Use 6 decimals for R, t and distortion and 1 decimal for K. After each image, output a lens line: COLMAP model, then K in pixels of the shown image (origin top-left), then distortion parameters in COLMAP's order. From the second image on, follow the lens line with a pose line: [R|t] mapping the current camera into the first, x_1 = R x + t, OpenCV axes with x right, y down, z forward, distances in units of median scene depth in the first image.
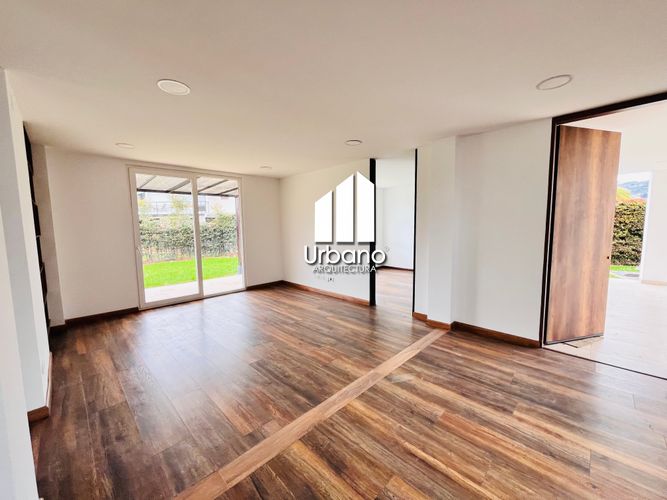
lens RADIAL K [[270.0, 0, 333.5], [0, 270.0, 250.0], [0, 0, 1]] dist [-0.001106, -0.000151]
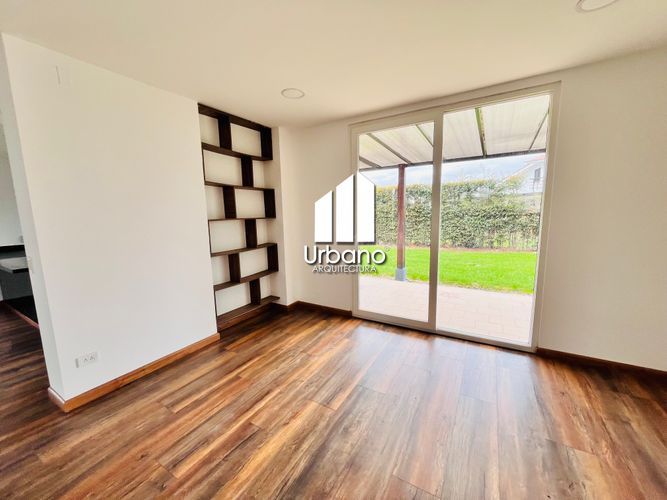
lens RADIAL K [[270.0, 0, 333.5], [0, 270.0, 250.0], [0, 0, 1]] dist [-0.001106, -0.000151]
pose [[0.232663, 0.139339, -0.962524, -0.003996], [-0.071112, 0.989472, 0.126051, -0.059398], [0.969954, 0.039120, 0.240122, 0.736368]]
